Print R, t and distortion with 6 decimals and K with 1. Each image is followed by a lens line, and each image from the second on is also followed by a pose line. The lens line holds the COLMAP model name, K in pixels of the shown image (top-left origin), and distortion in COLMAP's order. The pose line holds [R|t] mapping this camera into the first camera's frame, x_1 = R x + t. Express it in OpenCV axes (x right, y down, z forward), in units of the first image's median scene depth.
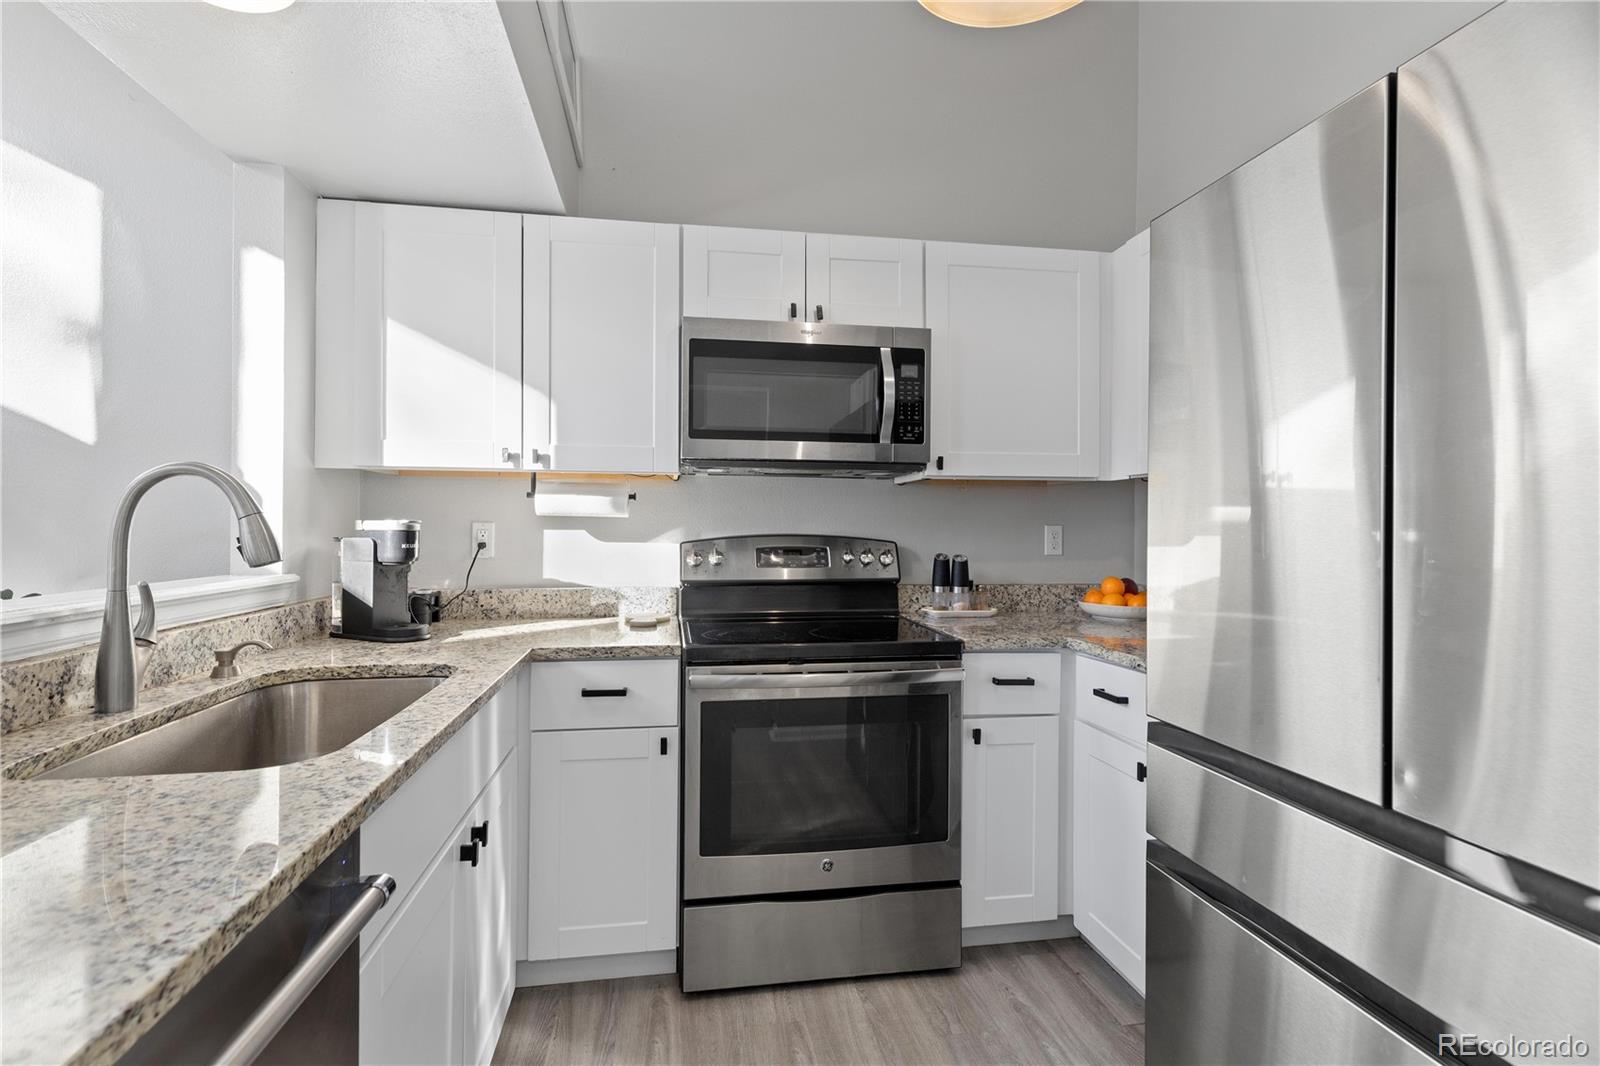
lens RADIAL K [[734.1, 0, 789.7], [0, 734.1, 520.0], [0, 0, 1]] dist [0.014047, -0.001722]
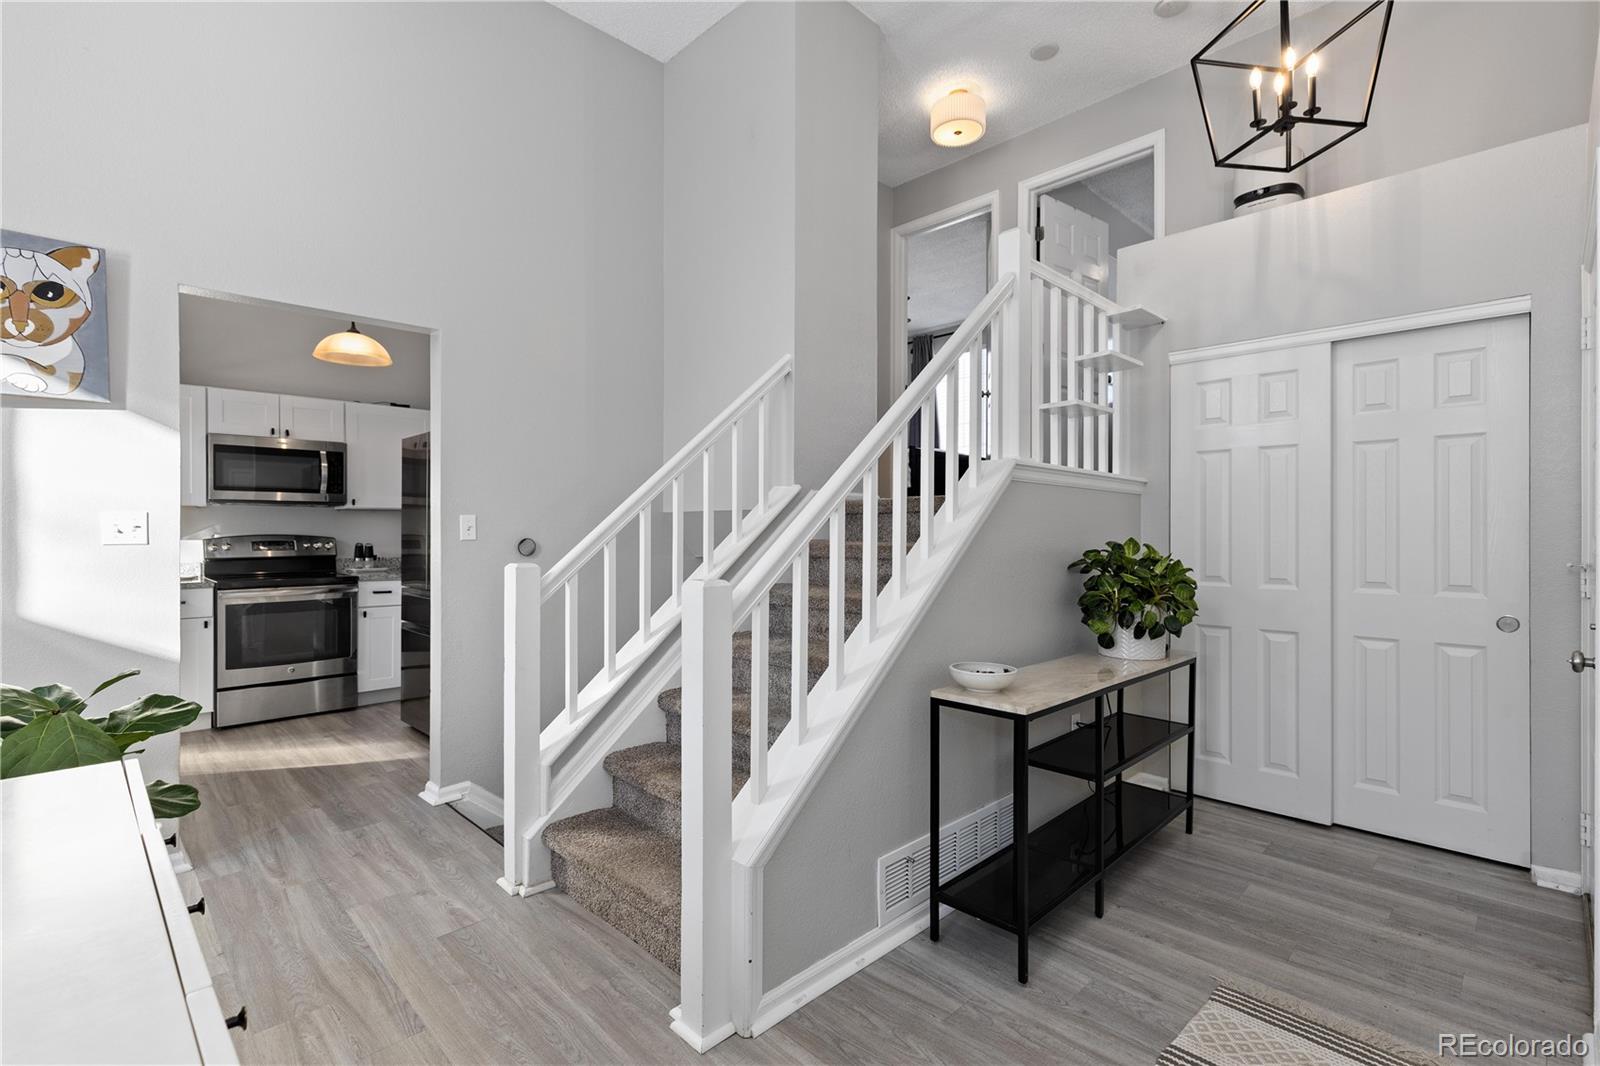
lens RADIAL K [[734.1, 0, 785.9], [0, 734.1, 529.5], [0, 0, 1]] dist [0.014047, -0.001722]
pose [[0.821351, -0.006687, 0.570384, 0.003348], [0.002466, 0.999964, 0.008171, -0.009203], [-0.570418, -0.005305, 0.821338, -1.760712]]
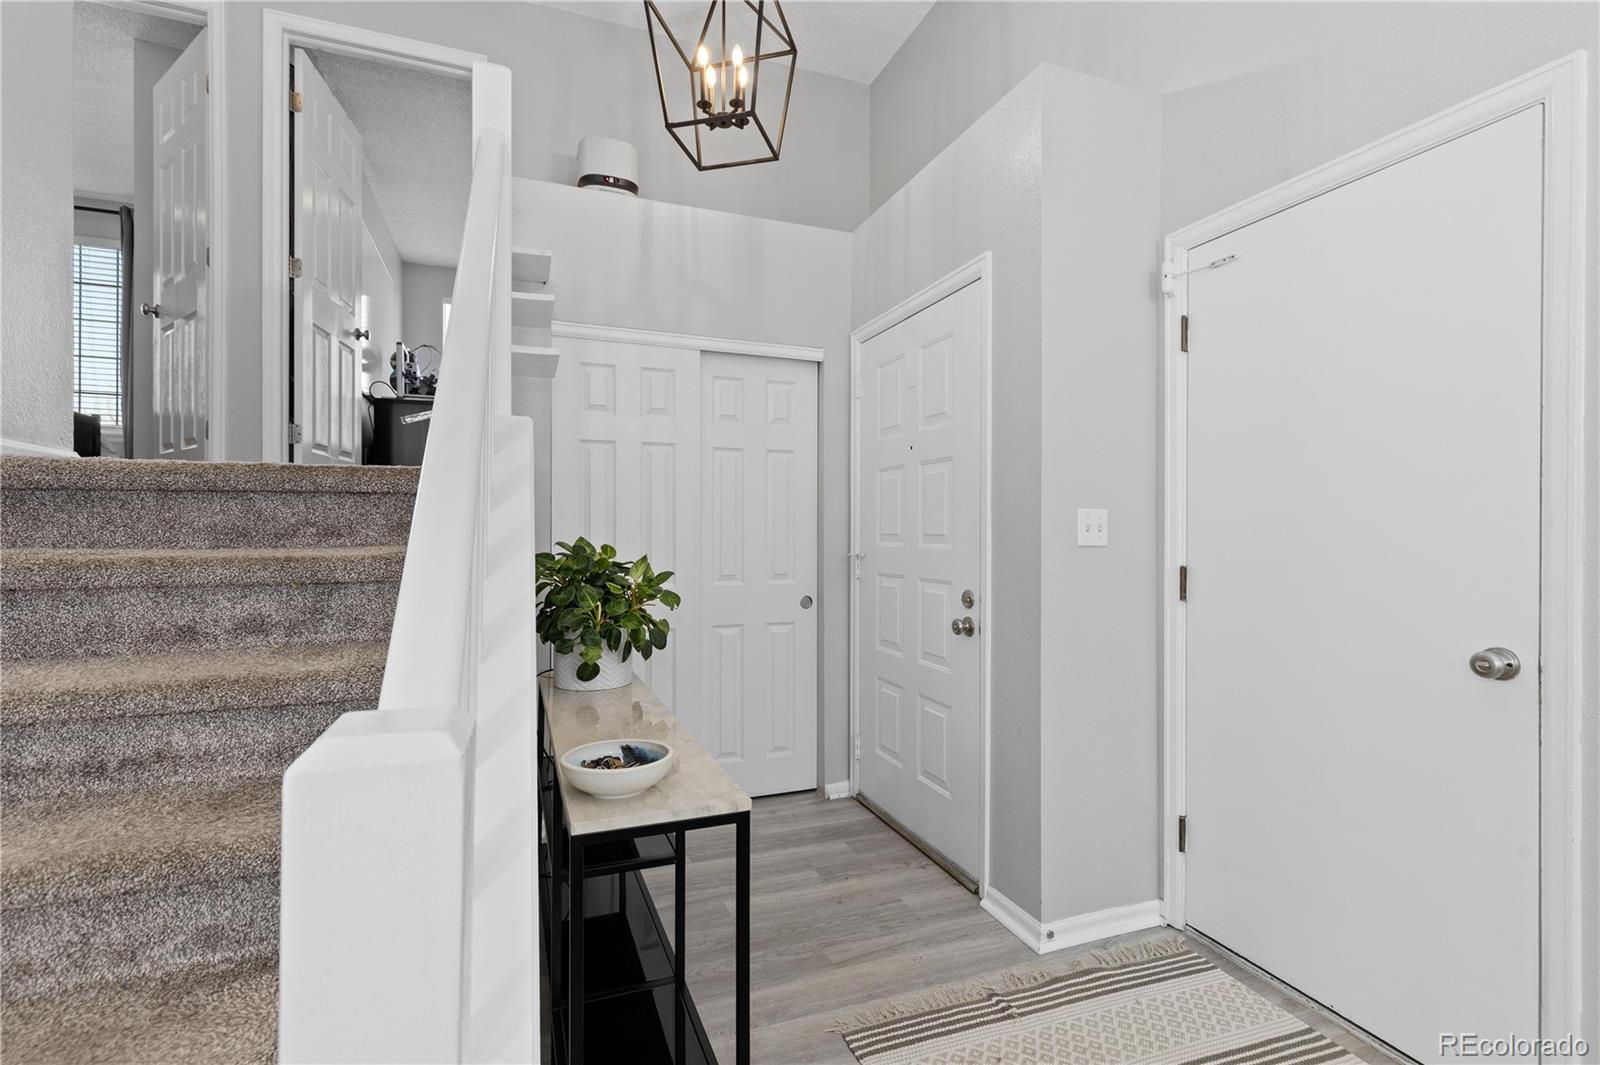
lens RADIAL K [[734.1, 0, 799.2], [0, 734.1, 526.3], [0, 0, 1]] dist [0.014047, -0.001722]
pose [[-0.195212, -0.004800, 0.980749, 0.171784], [-0.012826, 0.999915, 0.002341, -0.003719], [-0.980677, -0.012122, -0.195257, -1.090279]]
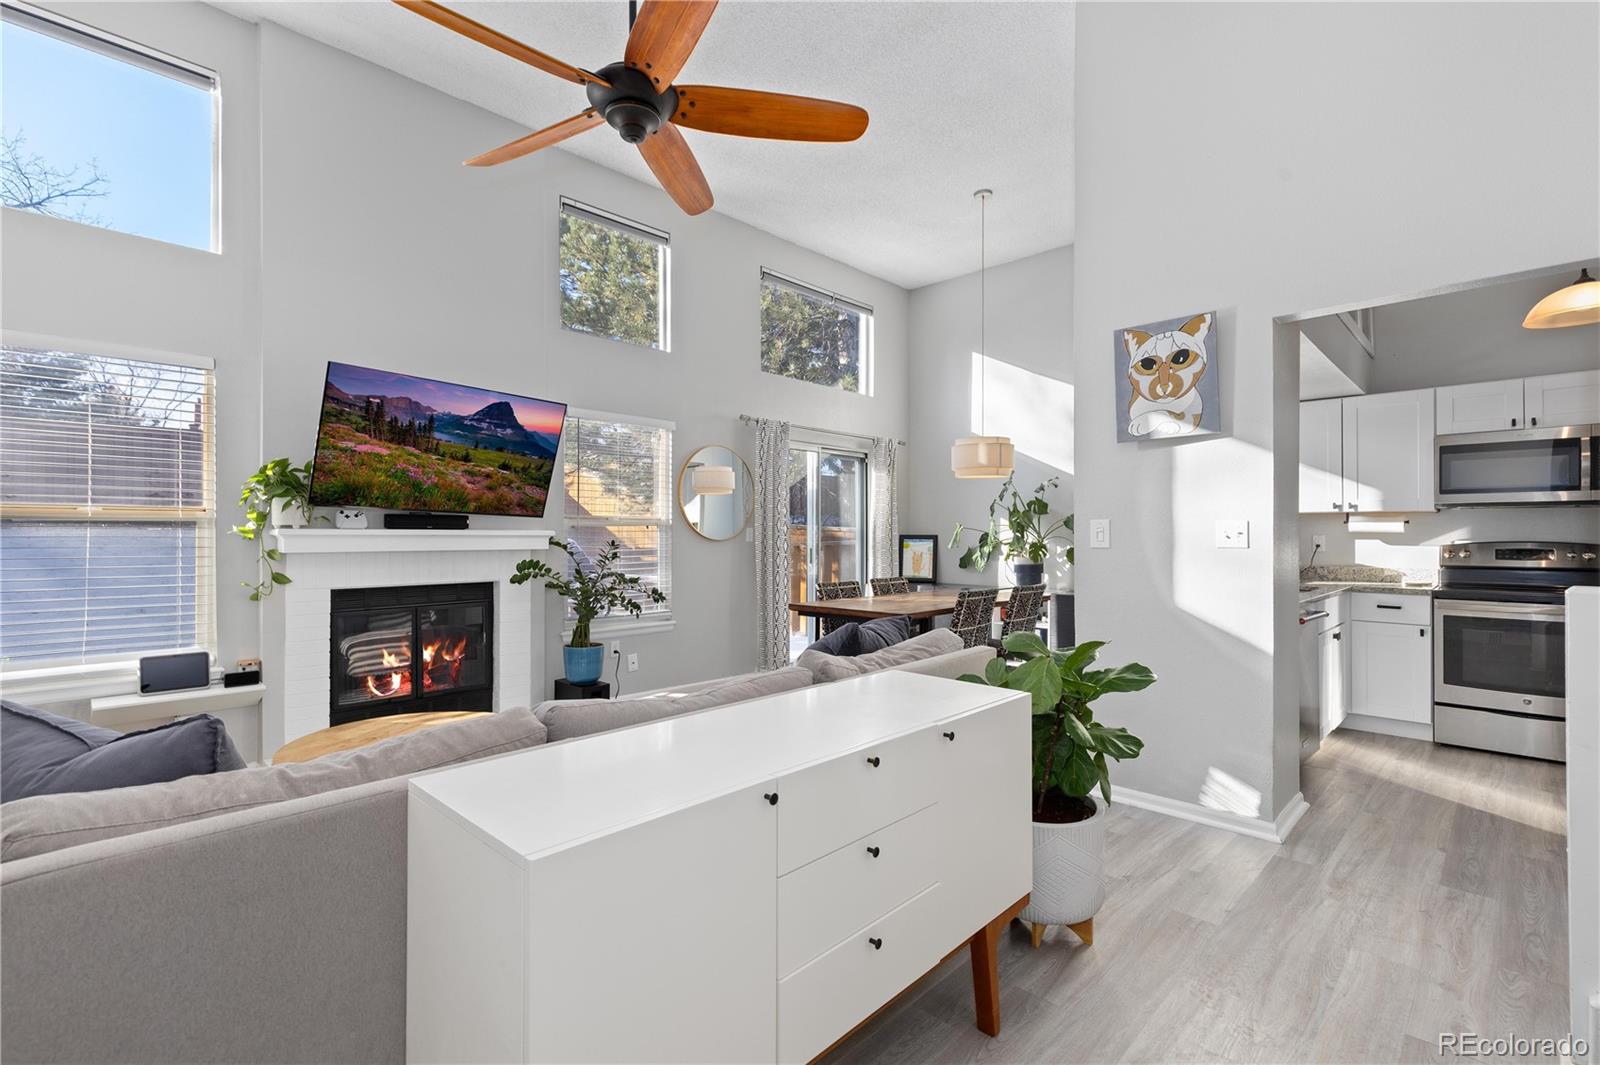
lens RADIAL K [[734.1, 0, 800.4], [0, 734.1, 532.8], [0, 0, 1]] dist [0.014047, -0.001722]
pose [[0.597608, -0.007215, -0.801756, 0.463068], [0.007621, 0.999965, -0.003318, -0.009631], [0.801752, -0.004127, 0.597642, -1.703935]]
